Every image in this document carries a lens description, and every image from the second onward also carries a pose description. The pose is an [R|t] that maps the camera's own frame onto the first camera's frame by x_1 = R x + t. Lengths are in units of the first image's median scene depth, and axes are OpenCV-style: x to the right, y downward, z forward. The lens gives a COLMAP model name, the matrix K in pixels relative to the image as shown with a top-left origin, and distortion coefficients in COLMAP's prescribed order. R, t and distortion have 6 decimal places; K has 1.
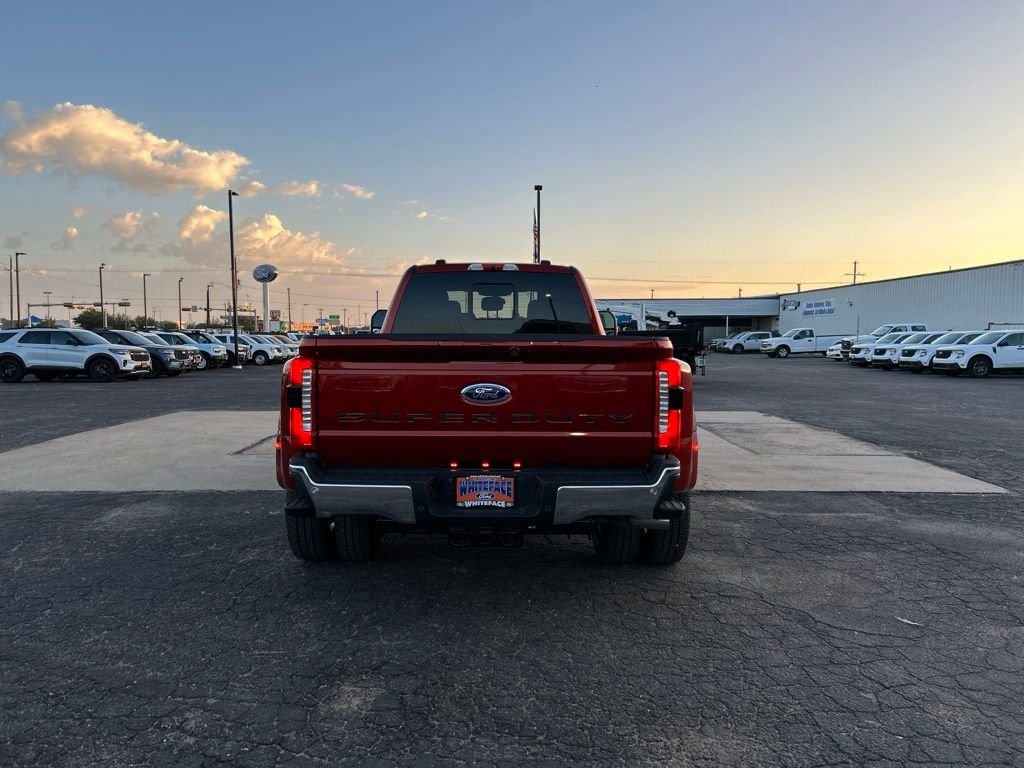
lens RADIAL K [[772.2, 0, 507.1], [0, 772.2, 388.7], [0, 0, 1]] dist [0.048722, -0.051507]
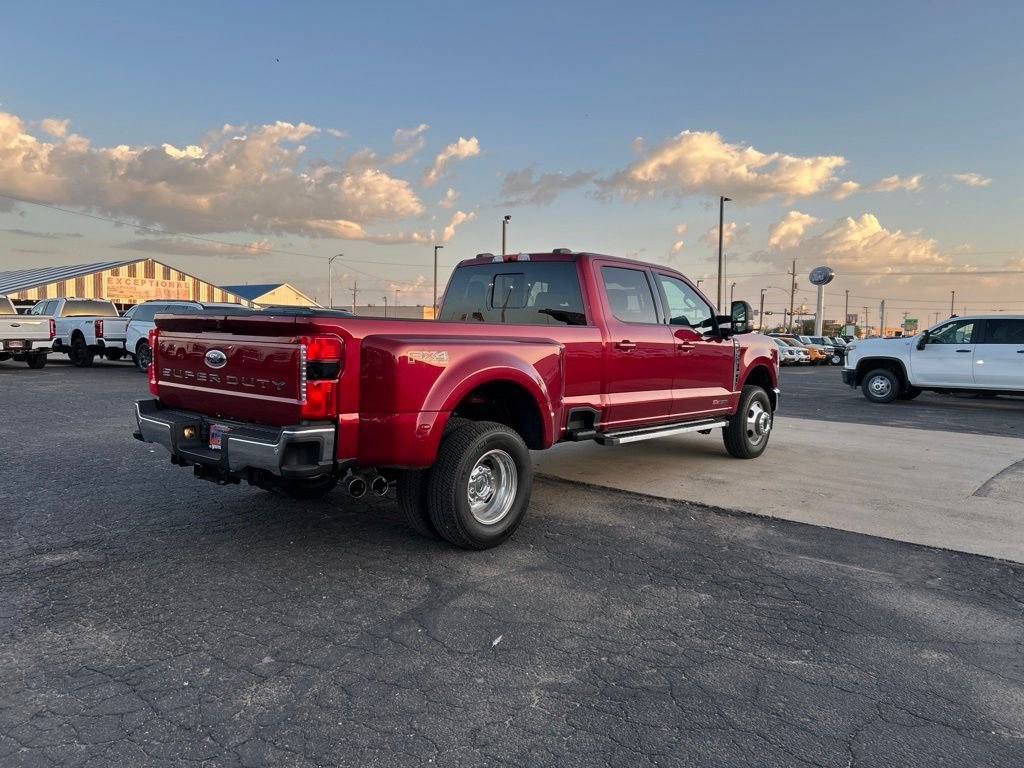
lens RADIAL K [[772.2, 0, 507.9], [0, 772.2, 379.6], [0, 0, 1]] dist [0.048722, -0.051507]
pose [[0.749721, 0.056842, -0.659308, 0.155265], [-0.068380, 0.997625, 0.008253, -0.000331], [0.658211, 0.038896, 0.751828, 0.049404]]
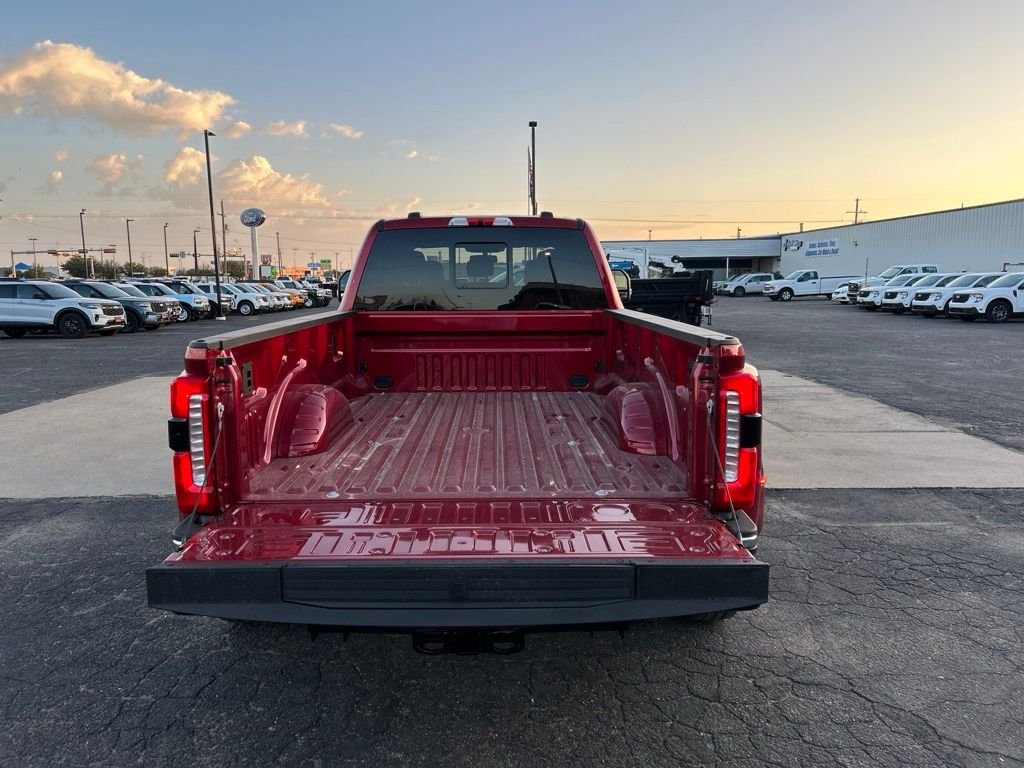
lens RADIAL K [[772.2, 0, 503.6], [0, 772.2, 386.9], [0, 0, 1]] dist [0.048722, -0.051507]
pose [[0.999940, -0.010915, 0.001236, 0.000615], [0.010799, 0.997405, 0.071175, -0.010199], [-0.002010, -0.071157, 0.997463, 0.045438]]
